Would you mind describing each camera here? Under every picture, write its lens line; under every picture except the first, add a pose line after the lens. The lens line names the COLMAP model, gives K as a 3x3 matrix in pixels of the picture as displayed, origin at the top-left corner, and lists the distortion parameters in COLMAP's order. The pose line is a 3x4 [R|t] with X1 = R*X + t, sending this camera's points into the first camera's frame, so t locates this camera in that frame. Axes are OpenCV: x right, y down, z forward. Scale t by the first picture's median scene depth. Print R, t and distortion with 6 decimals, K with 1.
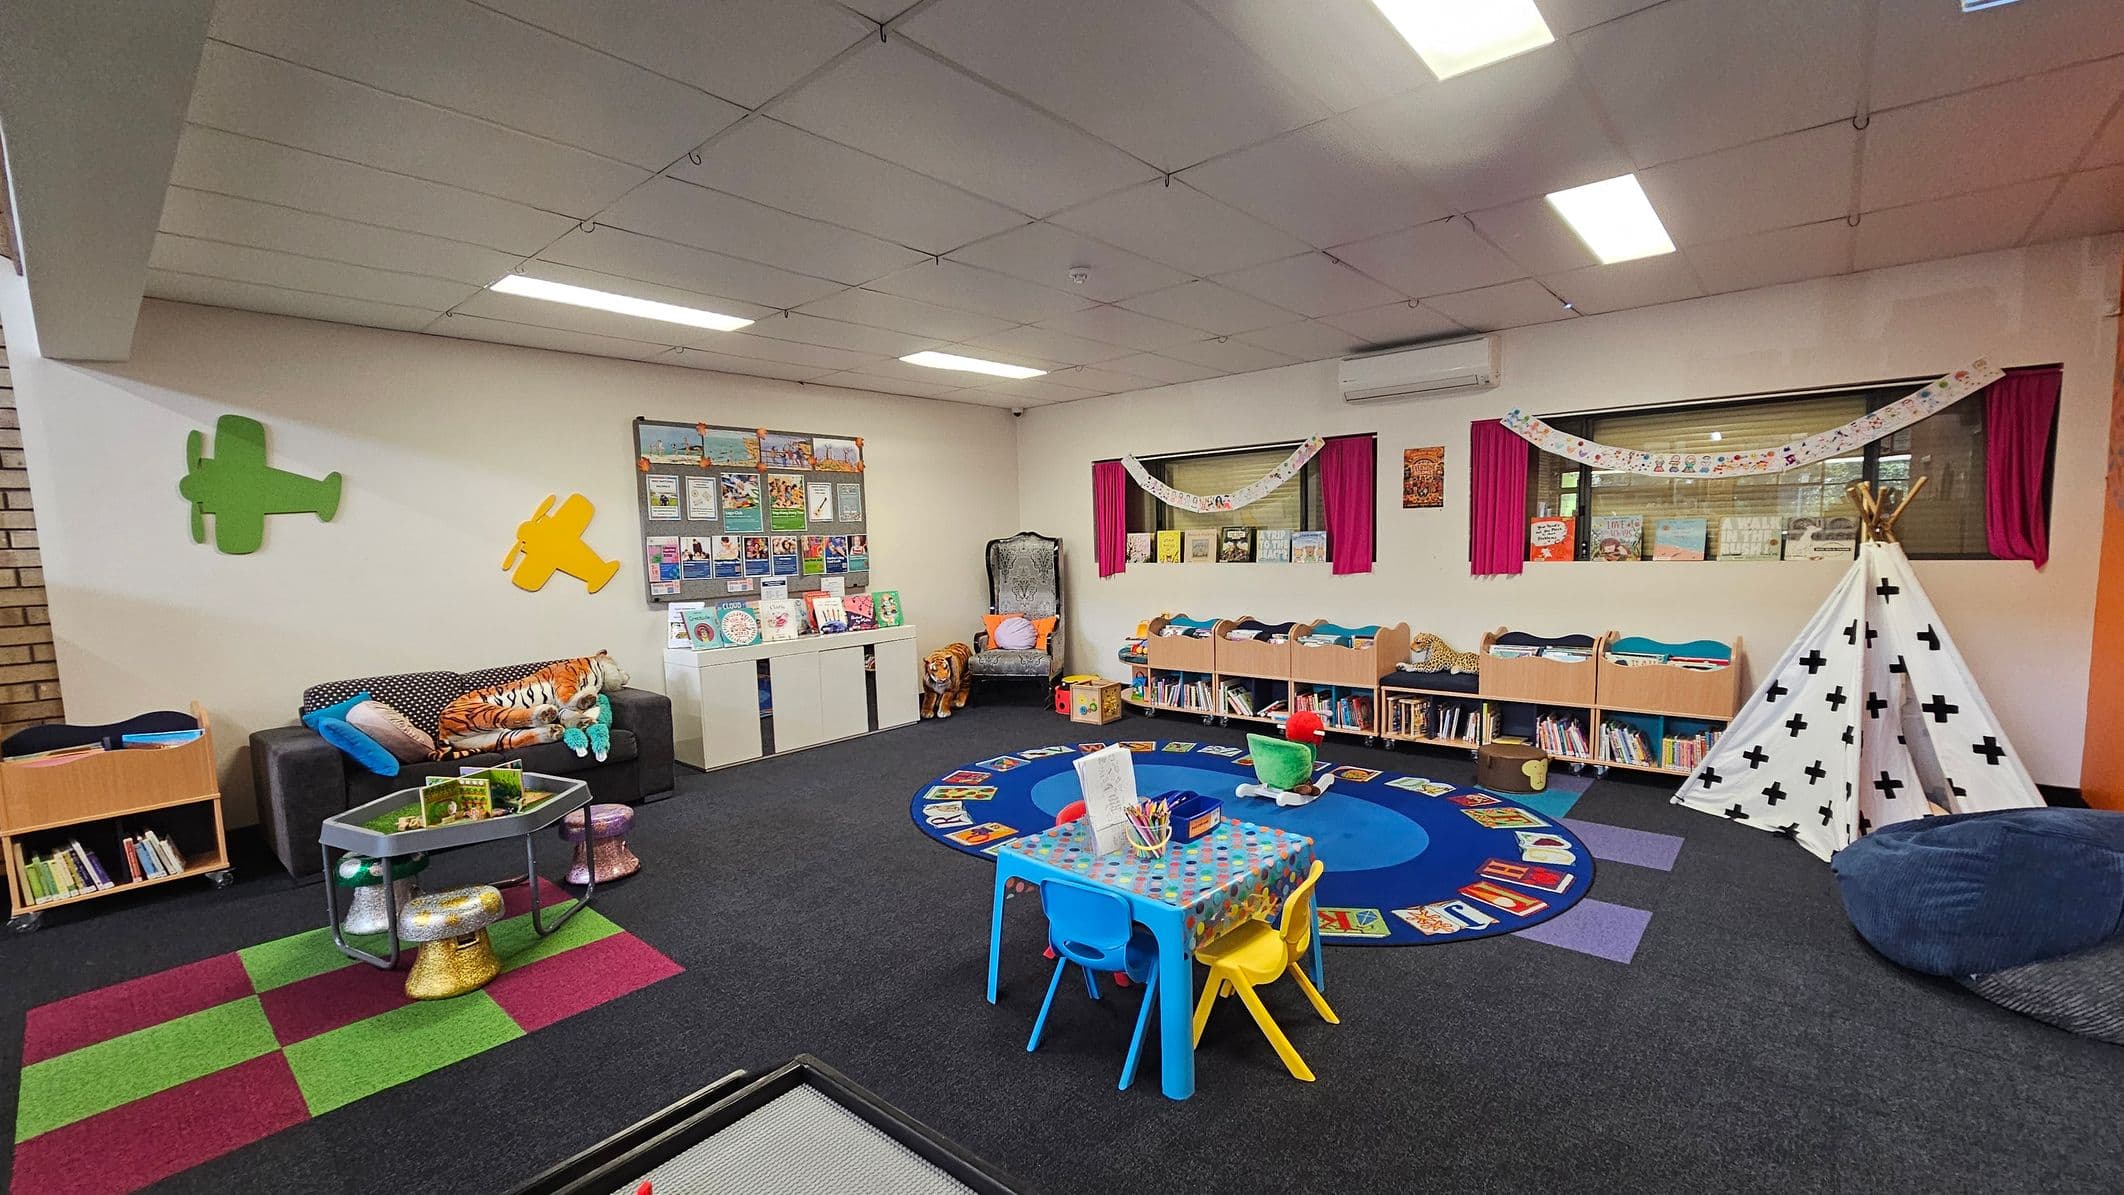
lens RADIAL K [[868.7, 0, 1074.4], [0, 868.7, 622.1], [0, 0, 1]] dist [-0.000855, -0.000757]
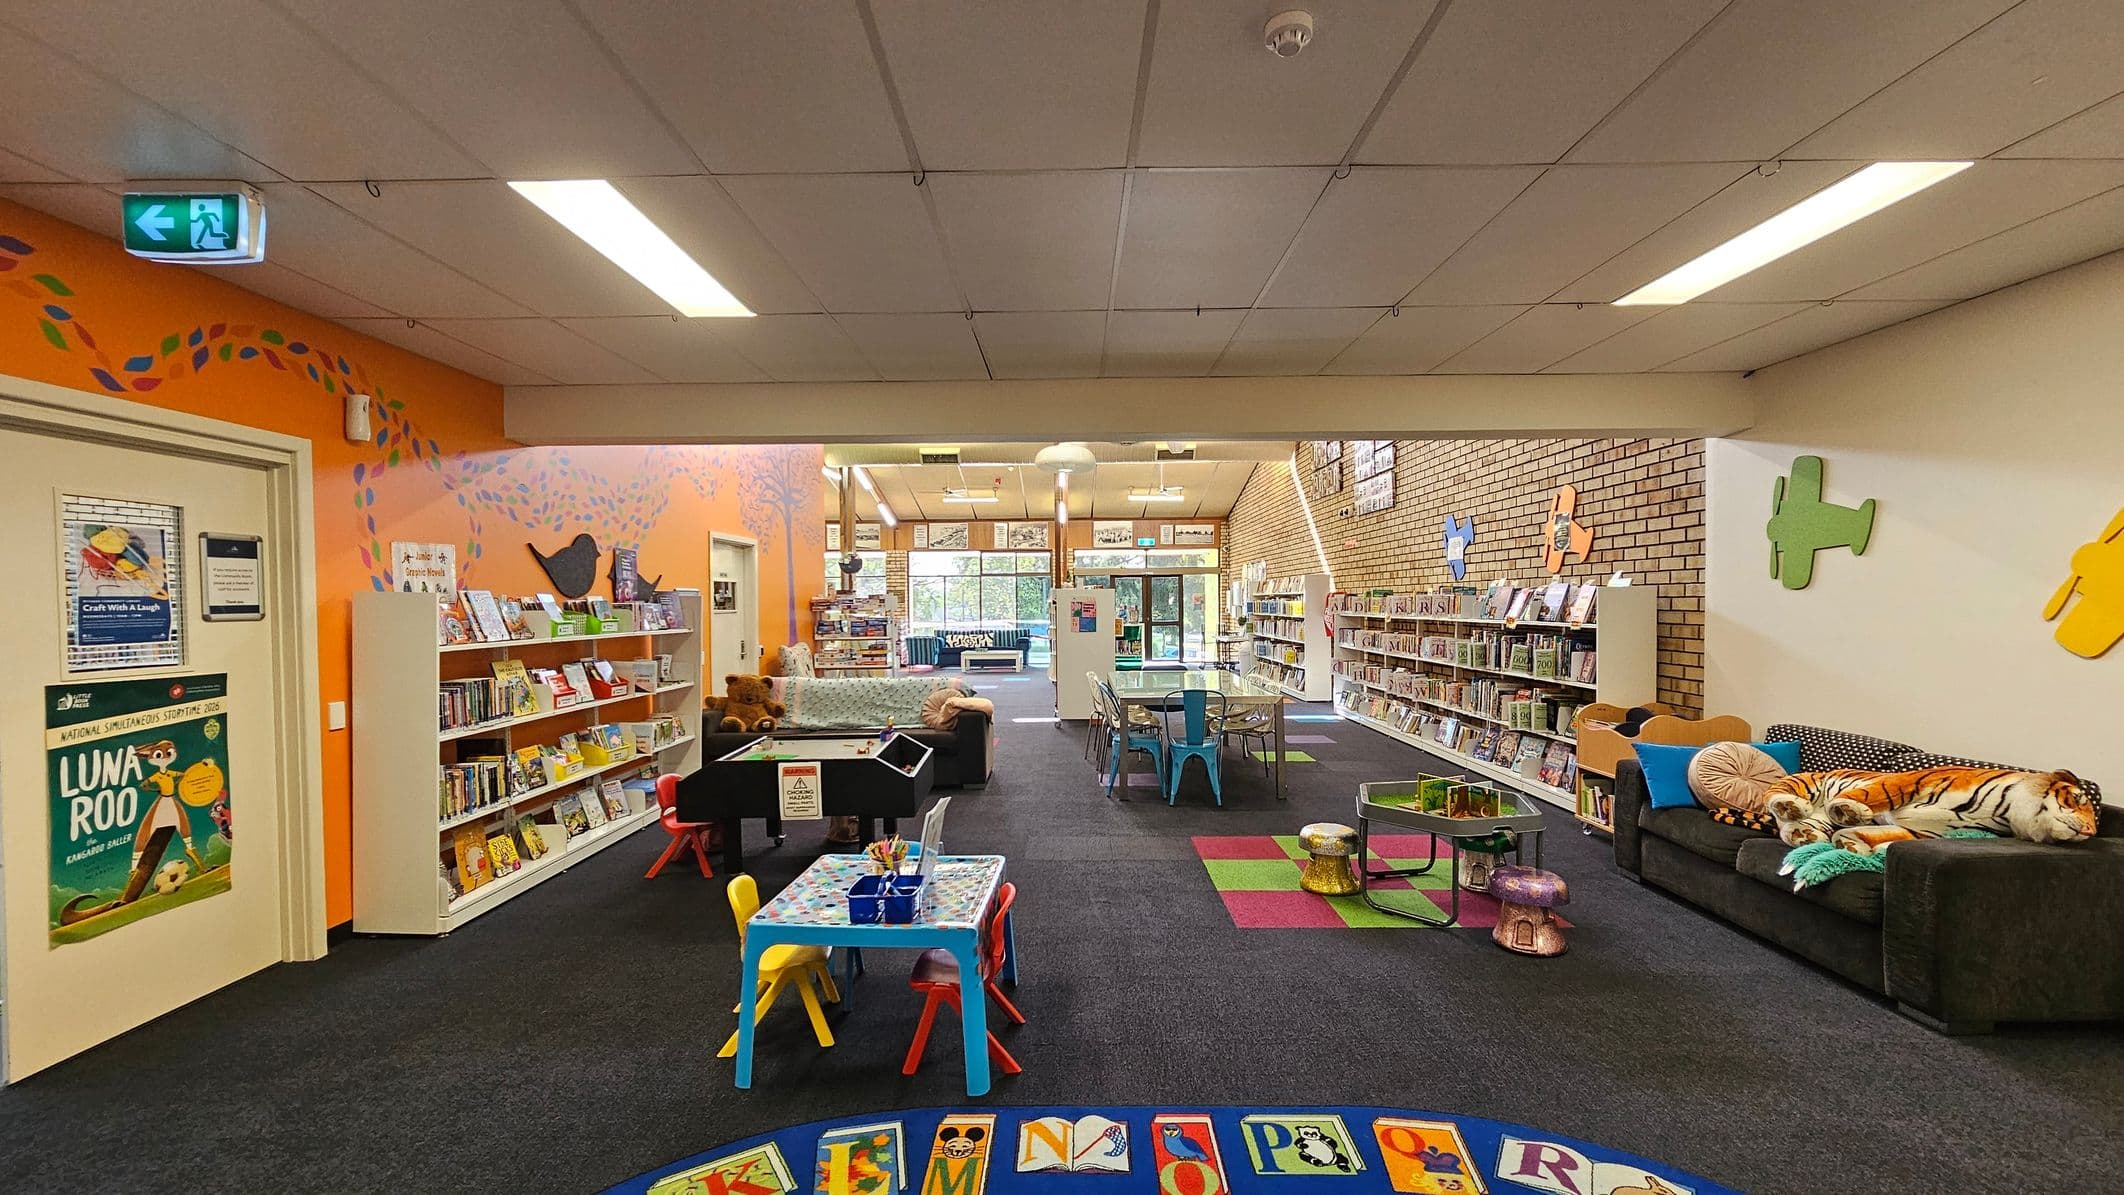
lens RADIAL K [[868.7, 0, 1058.0], [0, 868.7, 625.9], [0, 0, 1]] dist [-0.000855, -0.000757]
pose [[-0.765691, 0.052985, -0.641023, 0.281073], [-0.032298, 0.992177, 0.120590, -0.096031], [0.642398, 0.113039, -0.757989, 0.889381]]
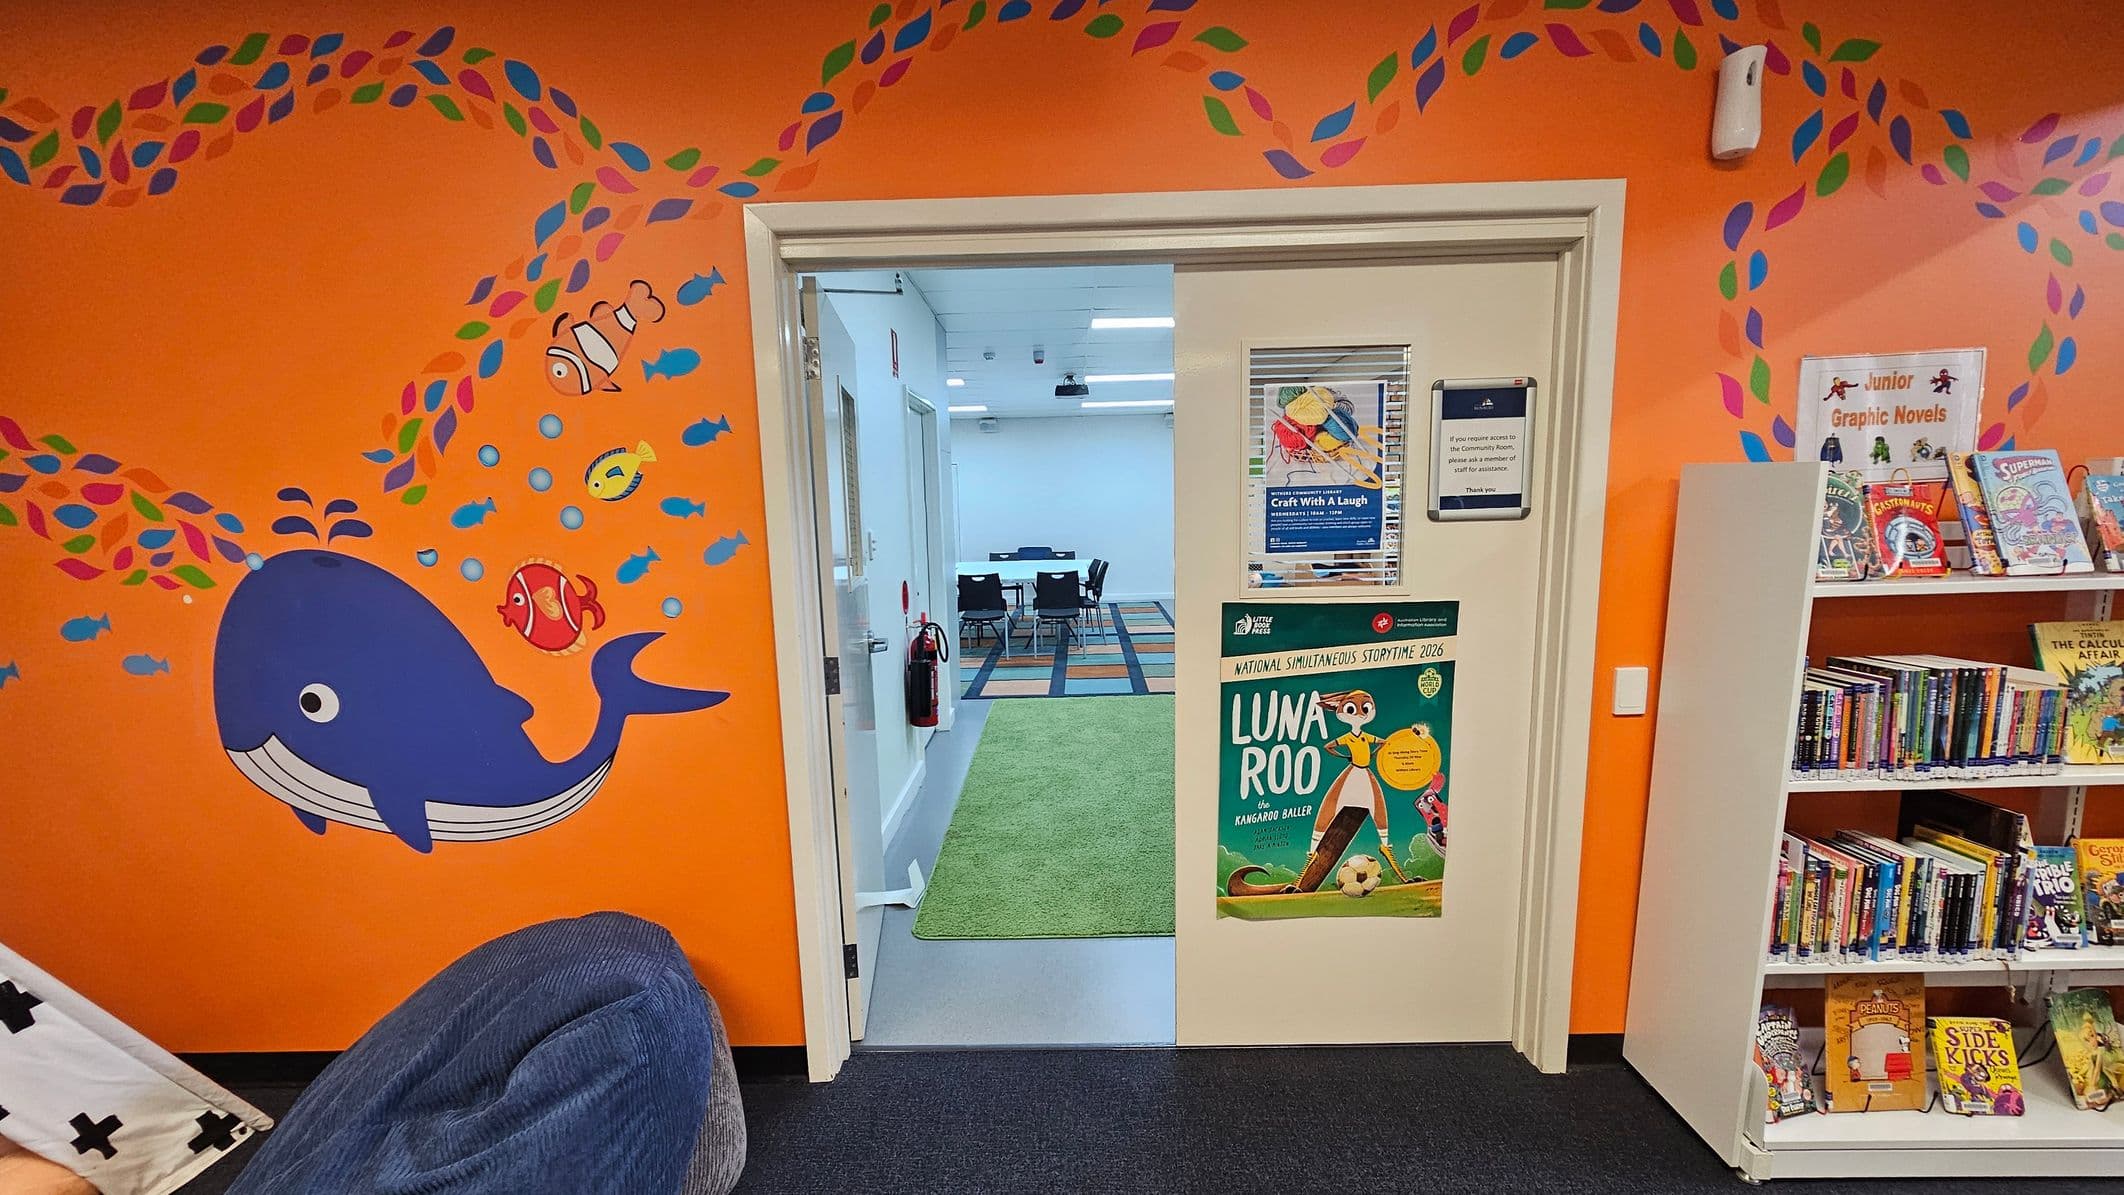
lens RADIAL K [[868.7, 0, 1061.7], [0, 868.7, 627.8], [0, 0, 1]] dist [-0.000855, -0.000757]
pose [[-0.642090, -0.066775, 0.763716, 0.161469], [0.117014, 0.975990, 0.183714, -0.055483], [-0.757646, 0.207326, -0.618860, 0.469888]]
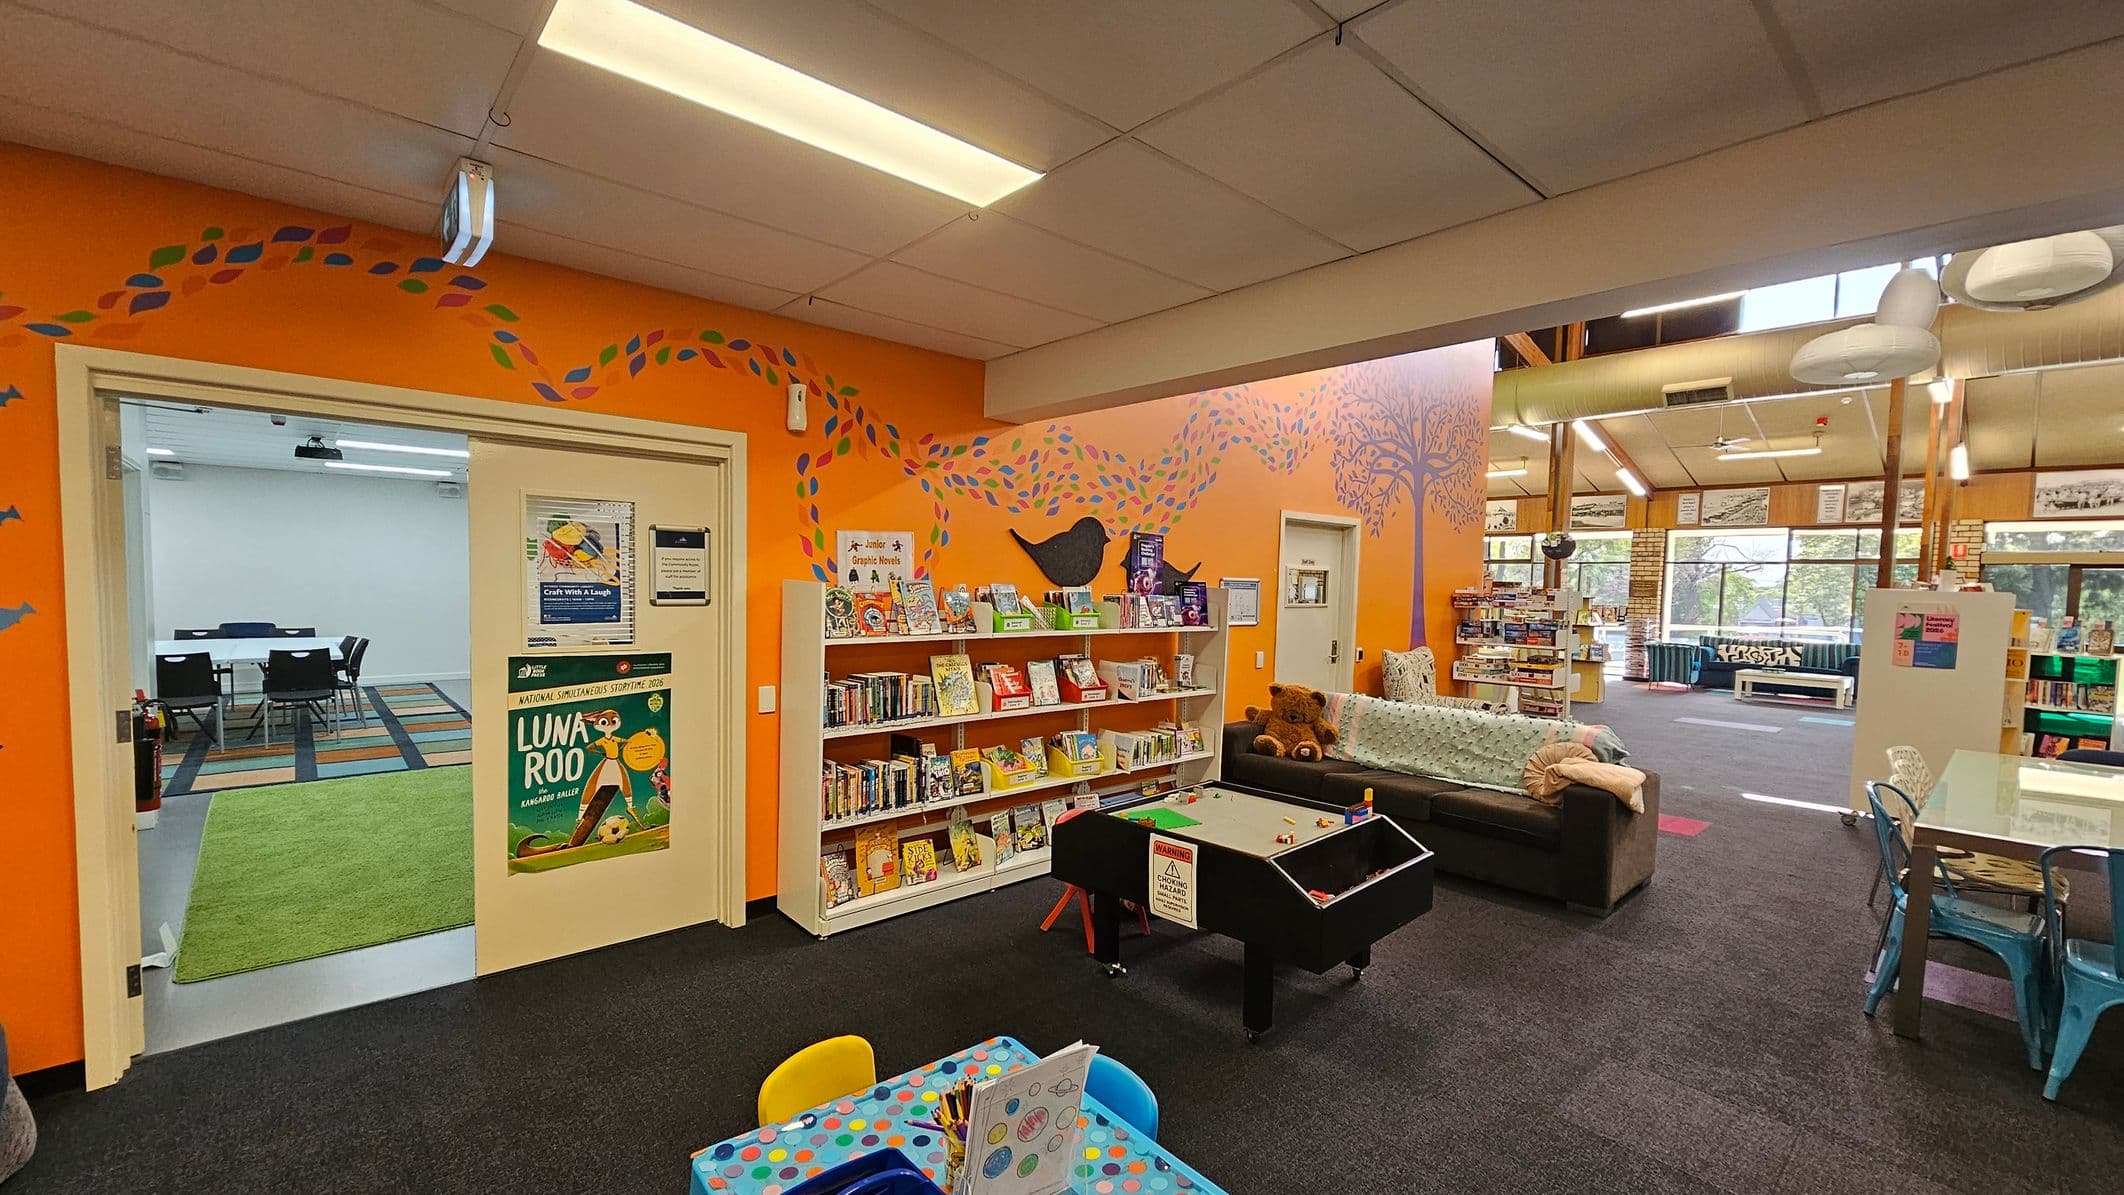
lens RADIAL K [[868.7, 0, 1063.3], [0, 868.7, 628.6], [0, 0, 1]] dist [-0.000855, -0.000757]
pose [[-0.991950, 0.000569, 0.126630, -0.023991], [0.019539, 0.988702, 0.148616, -0.083939], [-0.125115, 0.149894, -0.980754, 0.687452]]
